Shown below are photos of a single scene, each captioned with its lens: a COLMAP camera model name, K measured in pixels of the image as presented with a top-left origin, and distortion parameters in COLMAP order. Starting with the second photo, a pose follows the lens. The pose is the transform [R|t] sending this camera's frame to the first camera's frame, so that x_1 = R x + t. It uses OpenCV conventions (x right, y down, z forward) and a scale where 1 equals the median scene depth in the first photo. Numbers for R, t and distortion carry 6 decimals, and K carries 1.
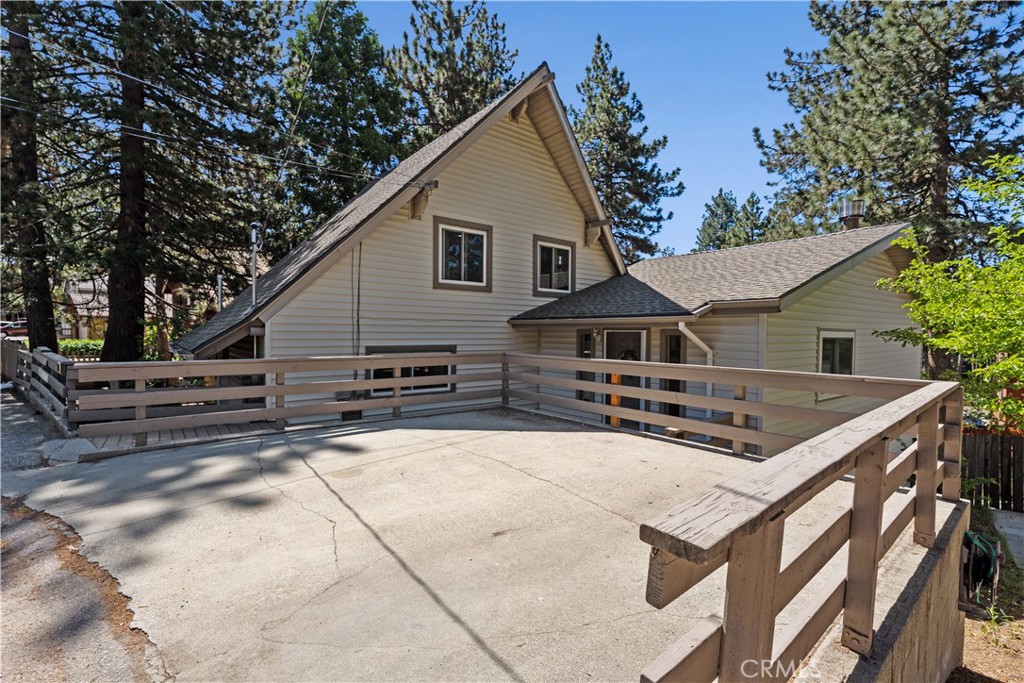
lens RADIAL K [[456.8, 0, 505.7], [0, 456.8, 341.0], [0, 0, 1]] dist [0.002892, -0.000608]
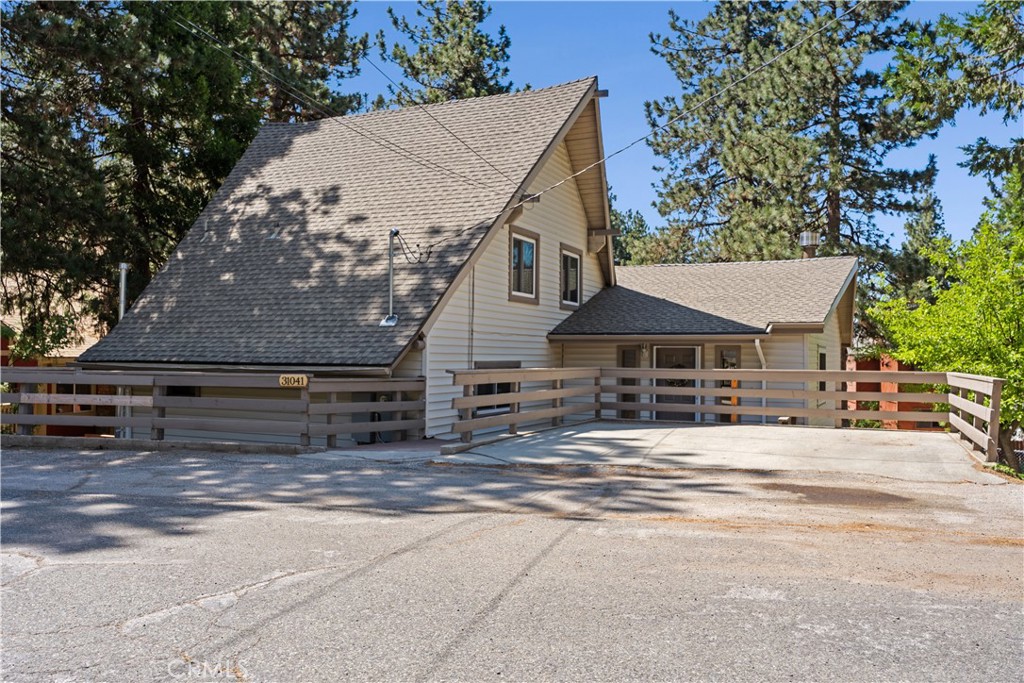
lens RADIAL K [[811.8, 0, 512.0], [0, 811.8, 341.5], [0, 0, 1]] dist [-0.005385, 0.001797]
pose [[0.892301, 0.007712, 0.451374, -0.714614], [0.006909, 0.999504, -0.030737, 0.015846], [-0.451387, 0.030545, 0.891805, -0.388085]]
